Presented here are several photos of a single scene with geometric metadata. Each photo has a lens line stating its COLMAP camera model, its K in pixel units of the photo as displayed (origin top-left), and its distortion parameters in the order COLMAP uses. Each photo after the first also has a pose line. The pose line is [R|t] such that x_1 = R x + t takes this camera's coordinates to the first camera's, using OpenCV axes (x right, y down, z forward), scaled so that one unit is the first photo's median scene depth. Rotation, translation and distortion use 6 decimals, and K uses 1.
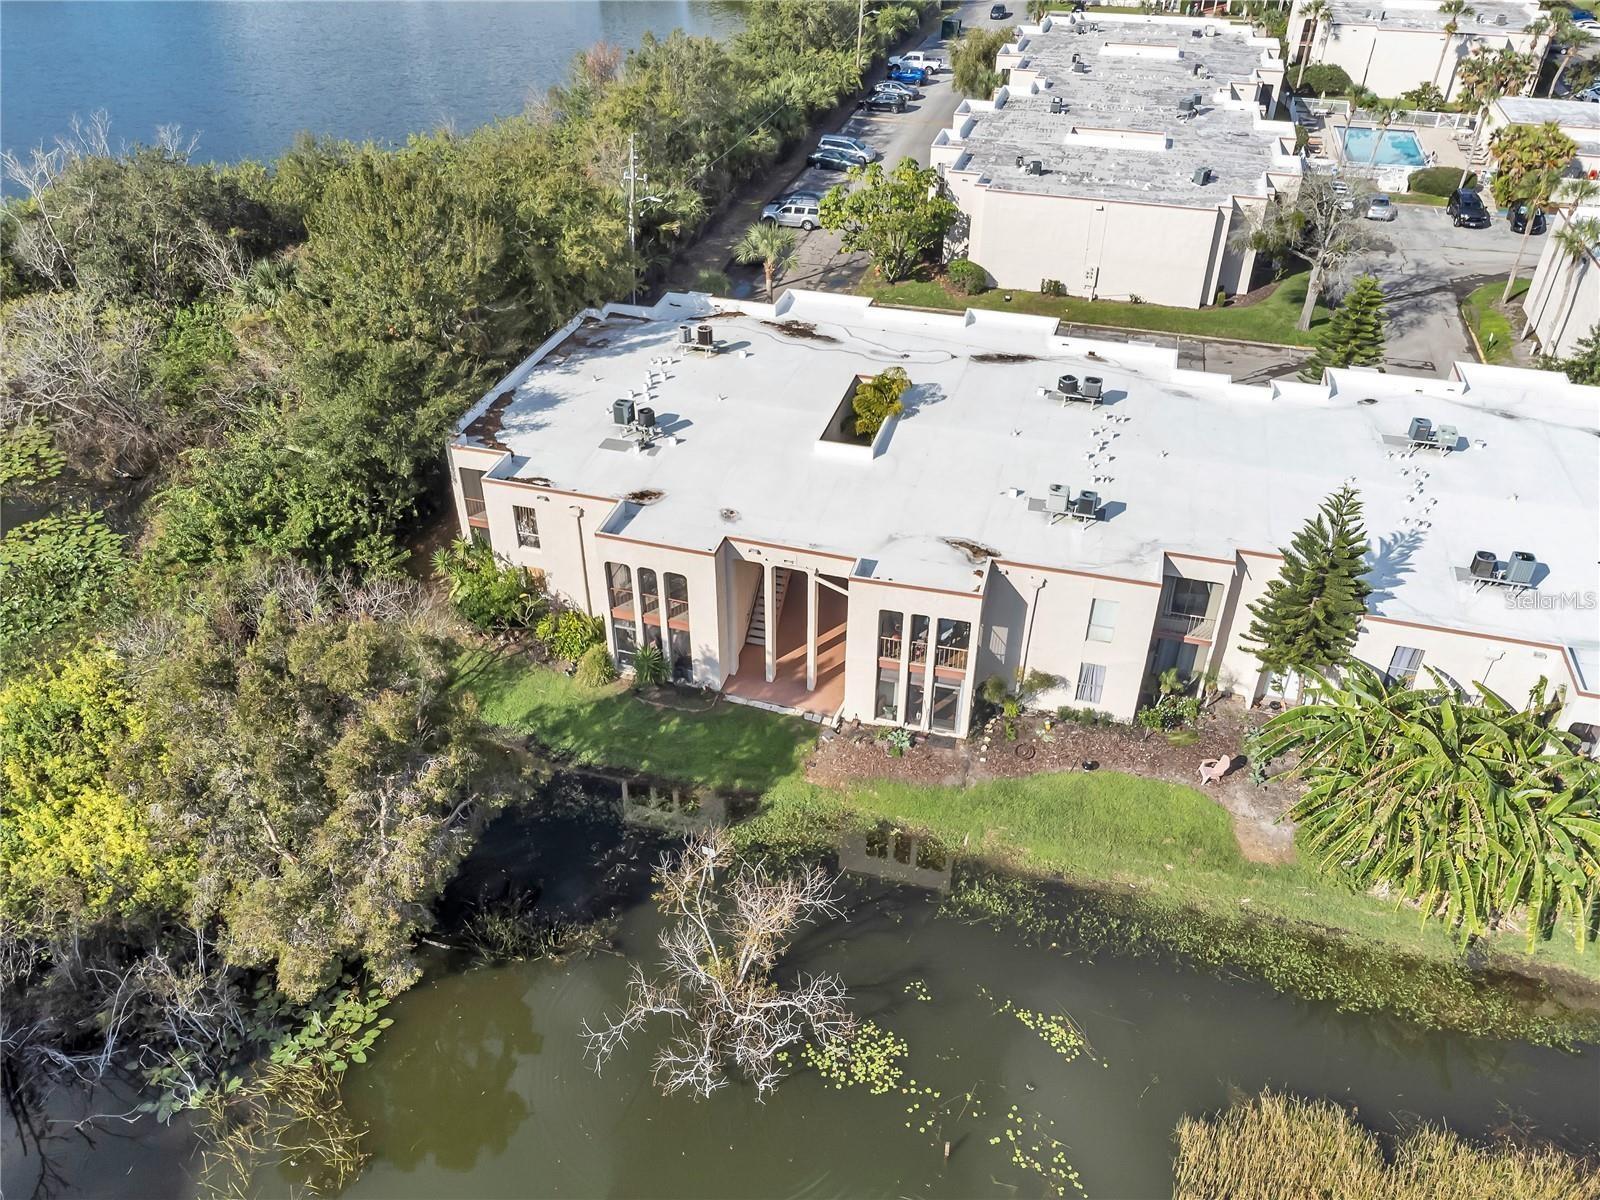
lens RADIAL K [[1213.4, 0, 798.9], [0, 1213.4, 599.6], [0, 0, 1]] dist [0.015359, -0.010140]
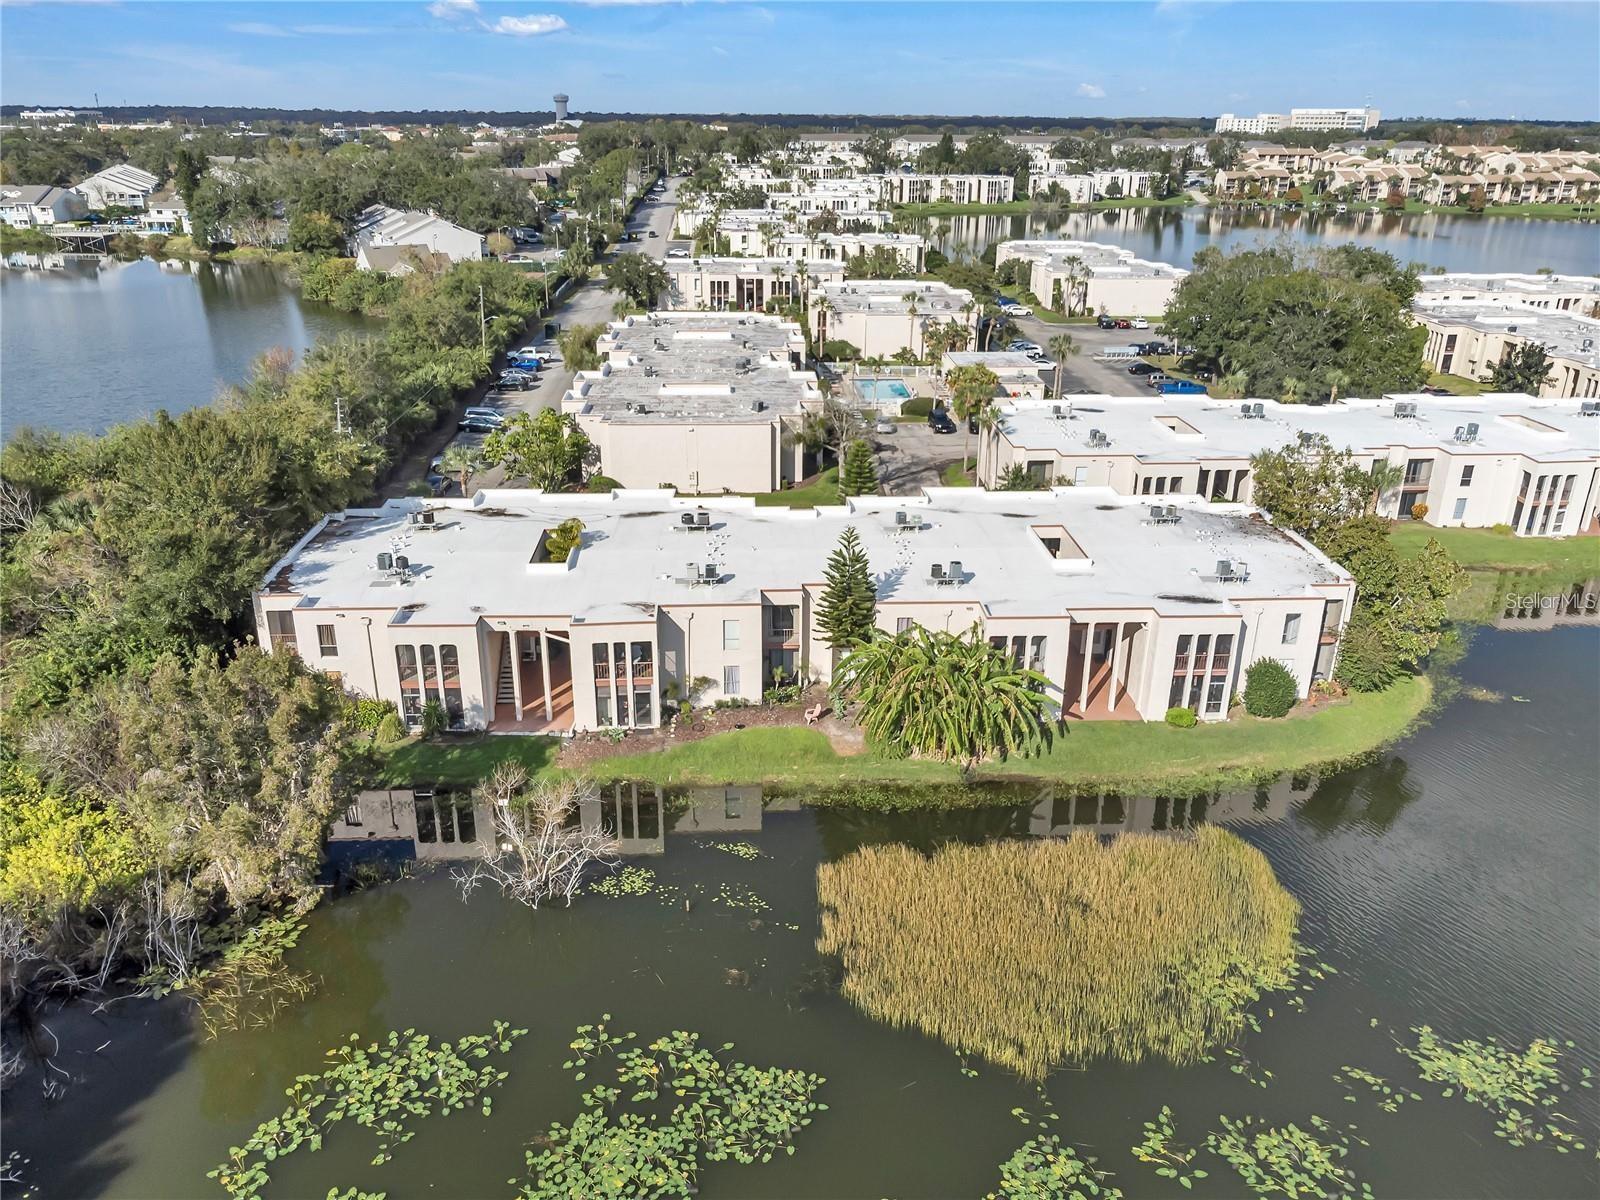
lens RADIAL K [[1213.4, 0, 803.2], [0, 1213.4, 593.5], [0, 0, 1]] dist [0.015359, -0.010140]
pose [[0.945804, -0.113759, 0.304159, -0.118427], [0.182147, 0.961262, -0.206877, 0.263524], [-0.268843, 0.251067, 0.929887, -0.443322]]
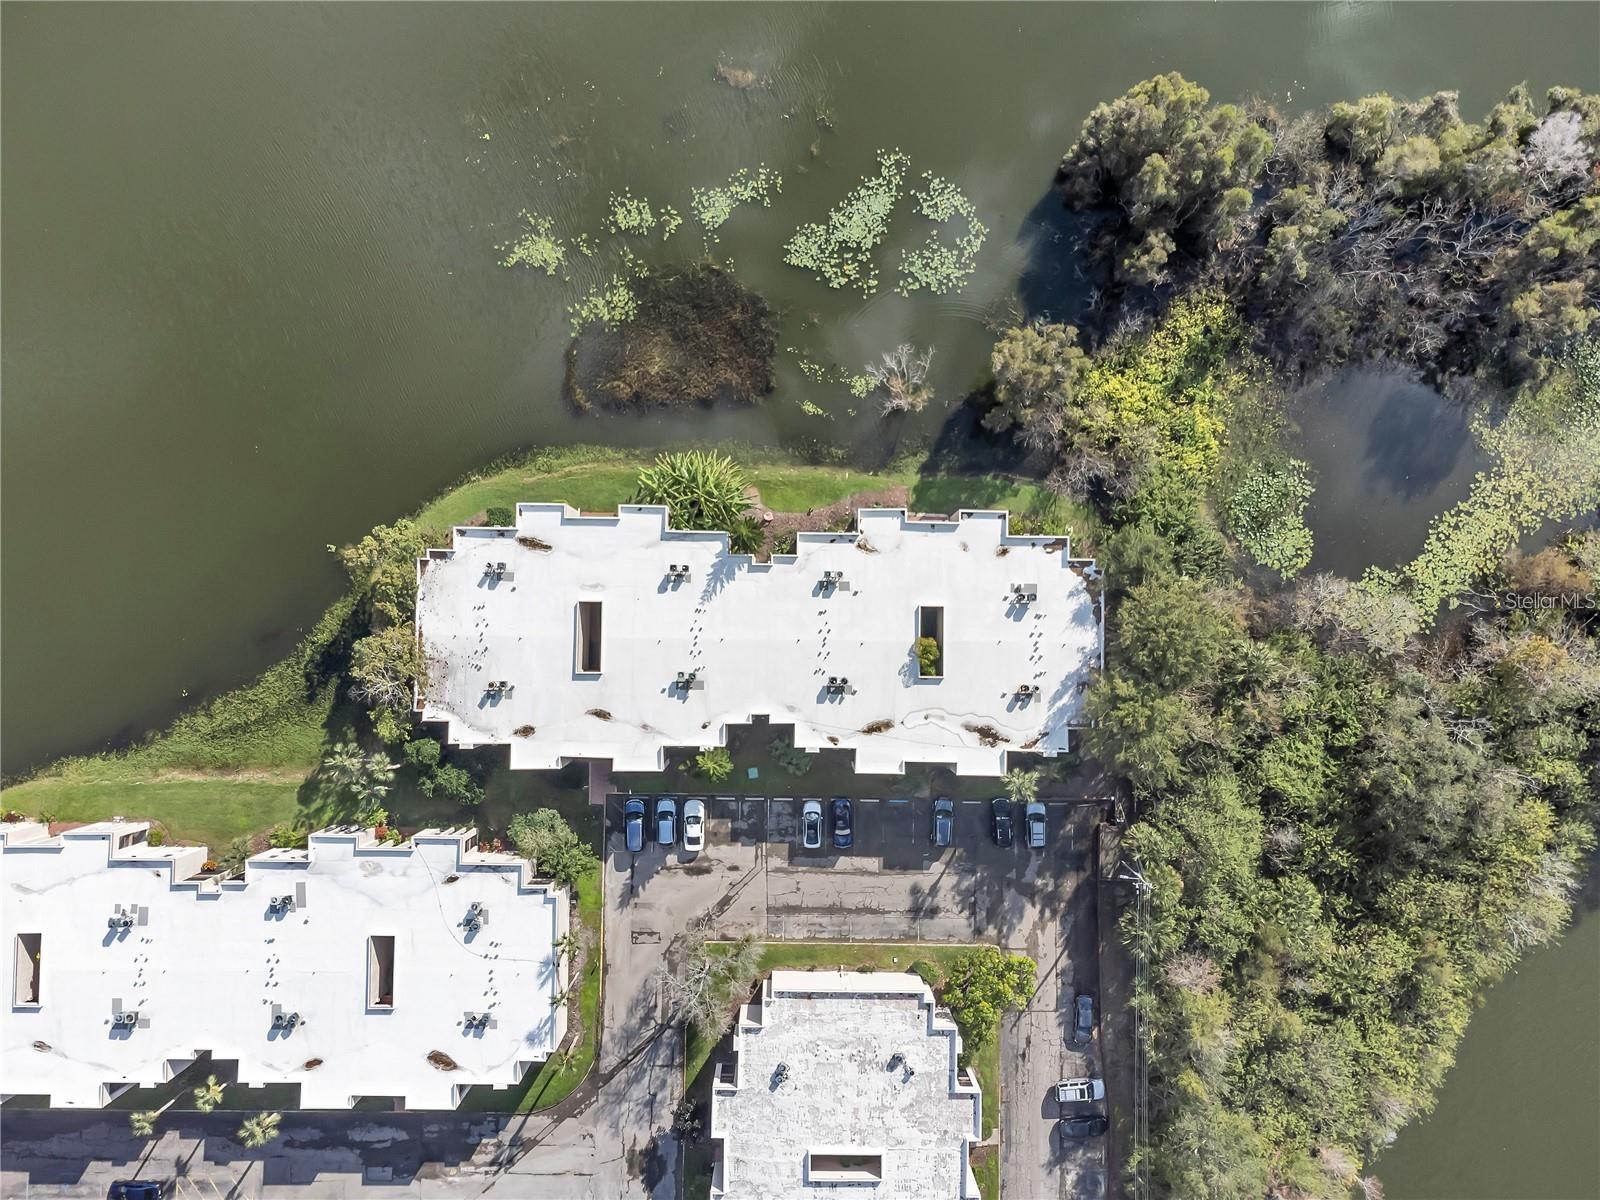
lens RADIAL K [[1213.4, 0, 787.3], [0, 1213.4, 630.6], [0, 0, 1]] dist [0.015359, -0.010140]
pose [[-0.965709, 0.259331, -0.012412, 0.336767], [-0.154579, -0.535904, 0.830008, -1.975544], [0.208595, 0.803464, 0.557614, -0.297043]]
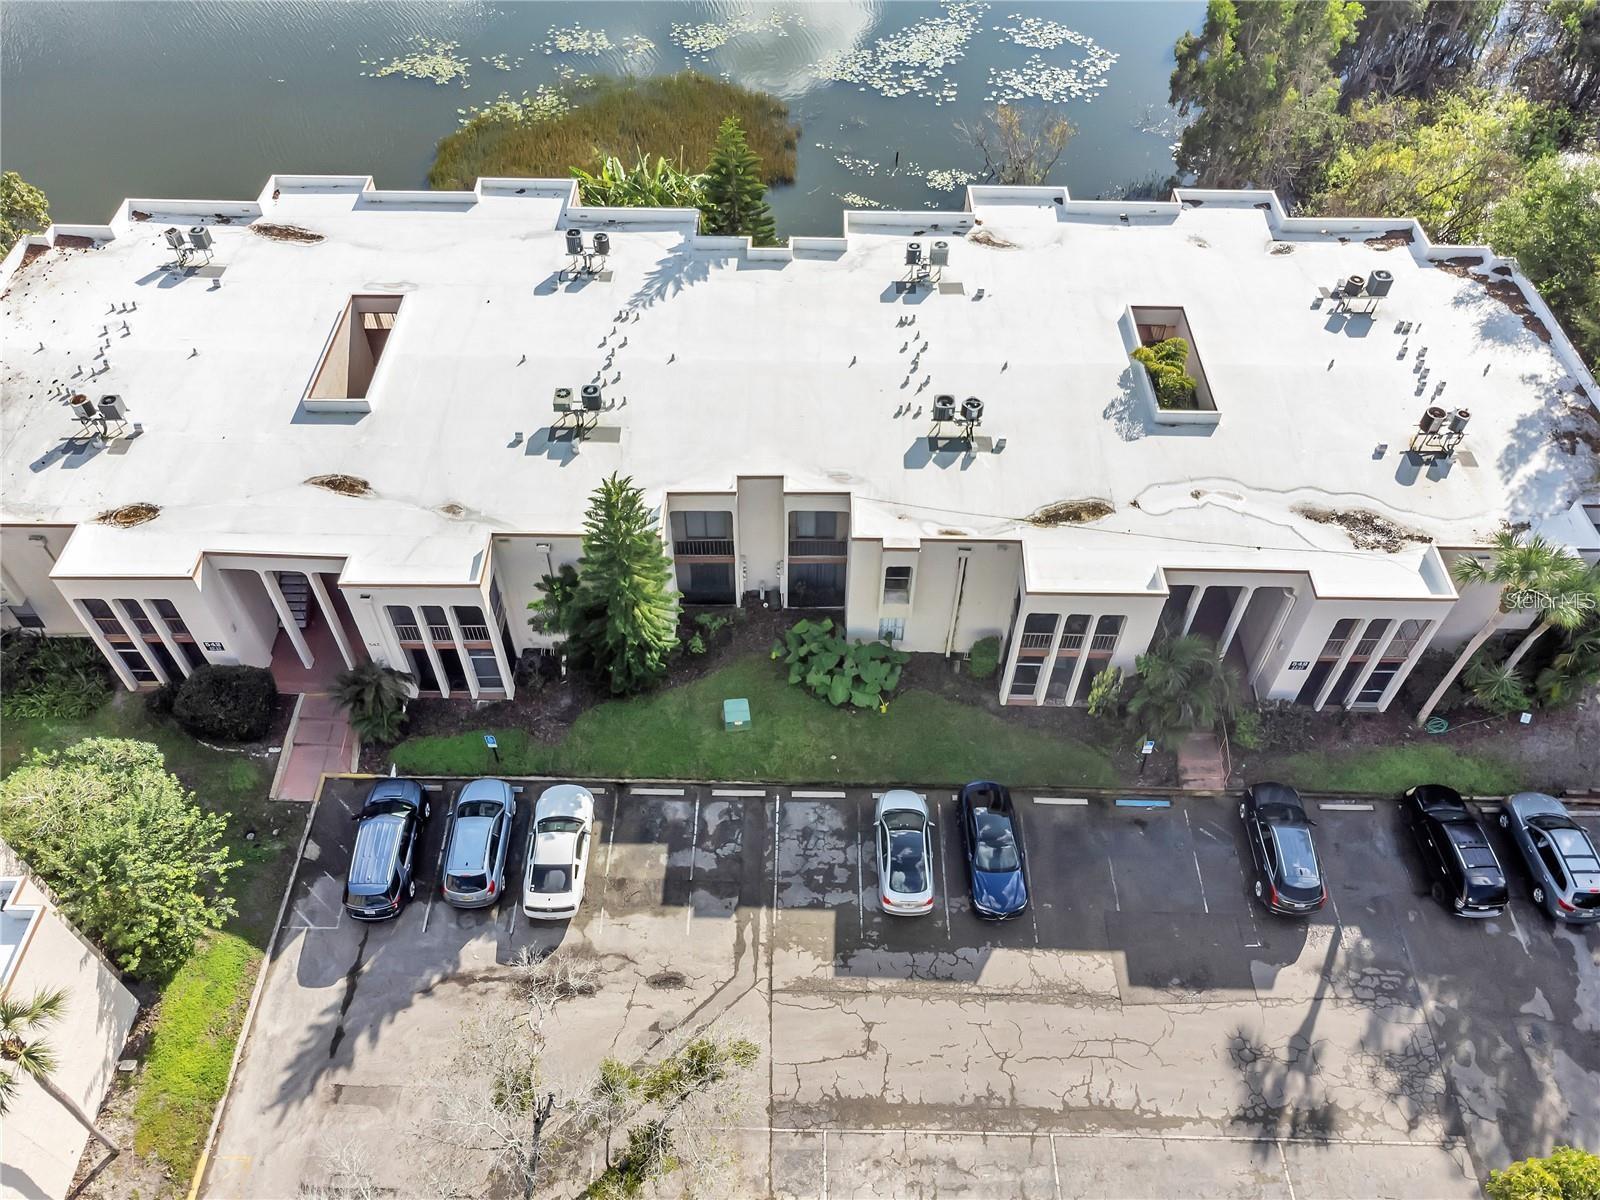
lens RADIAL K [[1213.4, 0, 793.6], [0, 1213.4, 608.1], [0, 0, 1]] dist [0.015359, -0.010140]
pose [[-0.965600, 0.189187, -0.178396, 0.545741], [-0.160350, 0.106871, 0.981258, -1.024366], [0.204707, 0.976108, -0.072858, 1.228246]]
